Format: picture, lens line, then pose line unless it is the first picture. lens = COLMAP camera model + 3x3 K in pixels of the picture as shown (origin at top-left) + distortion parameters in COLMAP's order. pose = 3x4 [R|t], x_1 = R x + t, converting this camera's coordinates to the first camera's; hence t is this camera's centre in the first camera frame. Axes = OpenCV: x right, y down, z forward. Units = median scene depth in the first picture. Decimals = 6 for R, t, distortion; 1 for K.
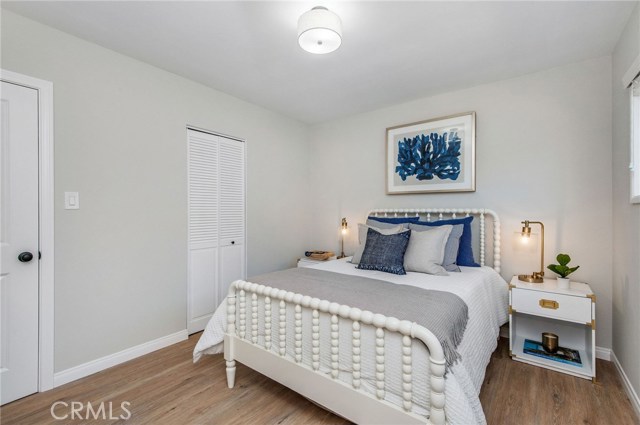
lens RADIAL K [[286.7, 0, 335.5], [0, 286.7, 208.0], [0, 0, 1]] dist [0.005192, -0.000012]
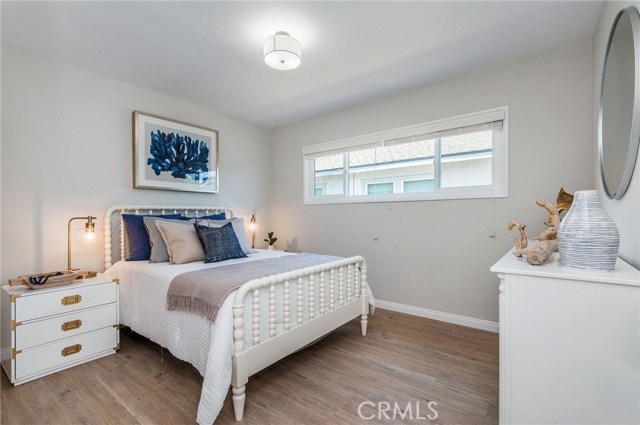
lens RADIAL K [[286.7, 0, 321.7], [0, 286.7, 213.6], [0, 0, 1]] dist [0.005192, -0.000012]
pose [[0.003732, -0.016035, 0.999864, -0.732128], [-0.022733, 0.999612, 0.016116, 0.003210], [-0.999735, -0.022790, 0.003366, 0.466791]]
